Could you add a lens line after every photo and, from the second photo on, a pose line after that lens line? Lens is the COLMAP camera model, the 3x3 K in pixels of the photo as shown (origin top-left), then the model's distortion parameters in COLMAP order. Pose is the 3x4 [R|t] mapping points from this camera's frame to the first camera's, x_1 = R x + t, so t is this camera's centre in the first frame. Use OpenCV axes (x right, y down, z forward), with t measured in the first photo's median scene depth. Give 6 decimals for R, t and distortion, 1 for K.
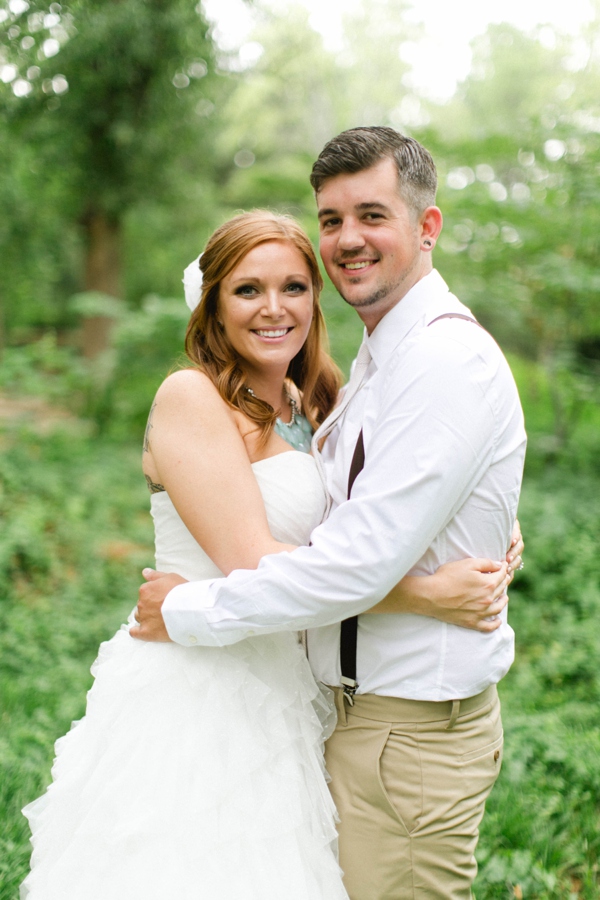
lens RADIAL K [[1306.3, 0, 276.2], [0, 1306.3, 450.3], [0, 0, 1]] dist [0.031619, 0.047281]
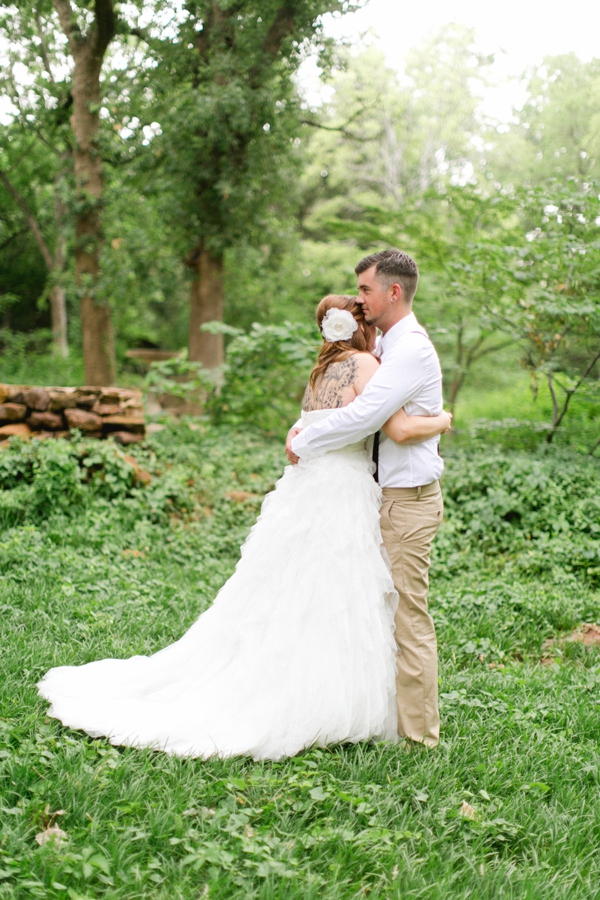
lens RADIAL K [[1293.2, 0, 296.2], [0, 1293.2, 454.8], [0, 0, 1]] dist [0.015719, 0.006152]
pose [[0.999078, -0.000339, -0.042940, 0.004973], [-0.000094, 0.999949, -0.010069, 0.048869], [0.042941, 0.010064, 0.999027, -0.475586]]
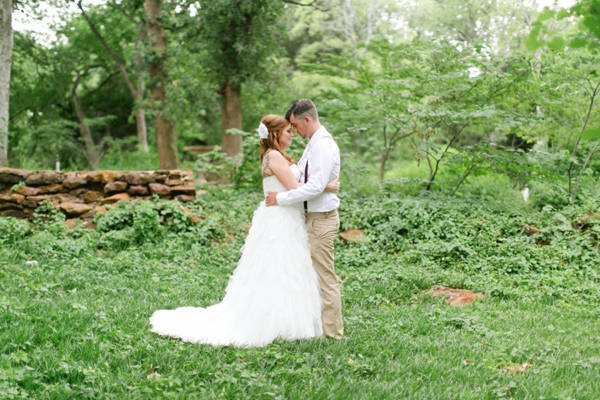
lens RADIAL K [[862.2, 0, 300.0], [0, 862.2, 200.0], [0, 0, 1]] dist [0.015719, 0.006152]
pose [[0.997921, -0.046025, -0.045115, 0.061388], [0.045101, 0.998756, -0.021288, 0.067865], [0.046039, 0.019209, 0.998755, -0.751569]]
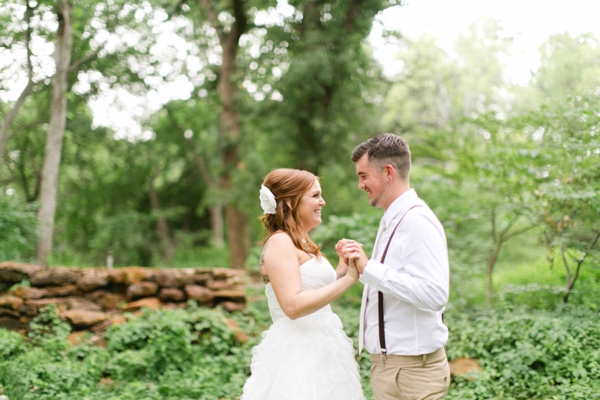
lens RADIAL K [[862.2, 0, 300.0], [0, 862.2, 200.0], [0, 0, 1]] dist [0.015719, 0.006152]
pose [[0.988673, -0.042739, -0.143873, 0.044241], [0.022492, 0.989963, -0.139523, 0.037220], [0.148392, 0.134707, 0.979711, -0.239145]]
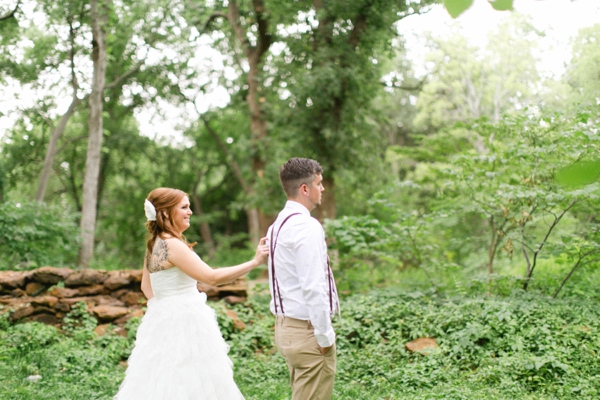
lens RADIAL K [[862.2, 0, 300.0], [0, 862.2, 200.0], [0, 0, 1]] dist [0.015719, 0.006152]
pose [[0.975988, -0.074544, -0.204672, 0.201652], [0.045936, 0.988925, -0.141130, 0.061076], [0.212925, 0.128340, 0.968603, -0.442748]]
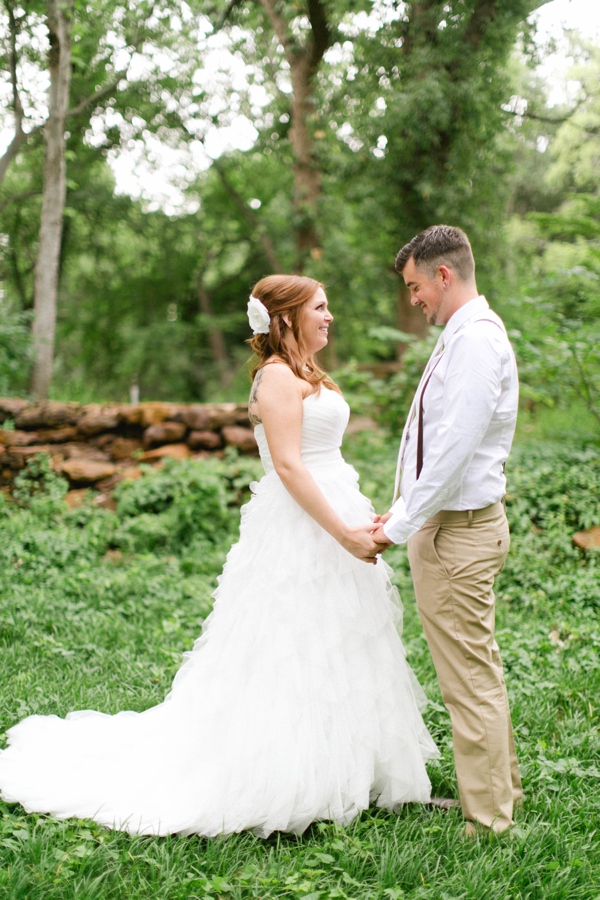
lens RADIAL K [[1293.2, 0, 296.2], [0, 1293.2, 454.8], [0, 0, 1]] dist [0.015719, 0.006152]
pose [[0.967586, -0.026992, -0.251093, 0.121074], [0.021947, 0.999497, -0.022871, 0.044613], [0.251584, 0.016618, 0.967693, -0.326114]]
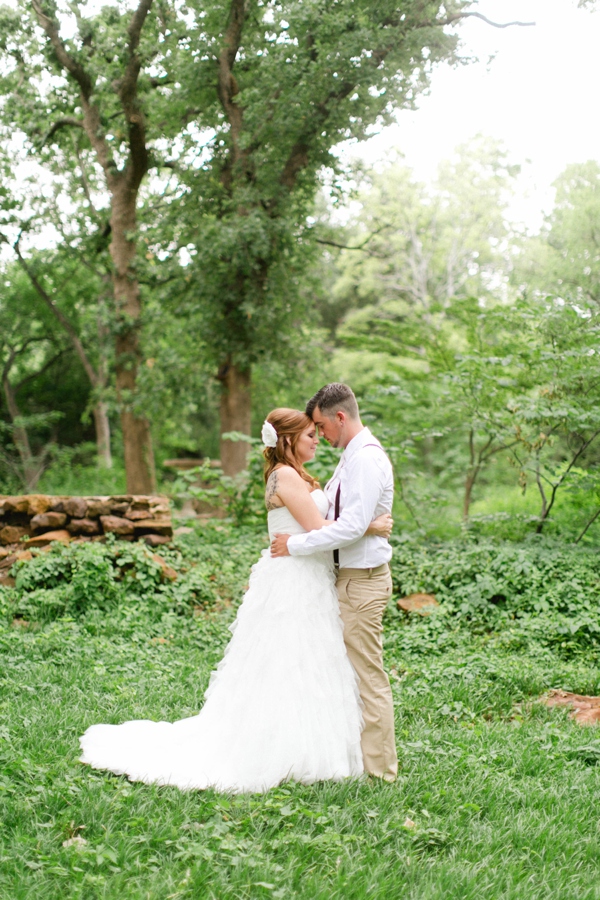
lens RADIAL K [[1293.2, 0, 296.2], [0, 1293.2, 454.8], [0, 0, 1]] dist [0.015719, 0.006152]
pose [[0.996192, -0.036129, -0.079352, 0.069085], [0.028902, 0.995485, -0.090414, 0.062849], [0.082261, 0.087776, 0.992738, -0.662052]]
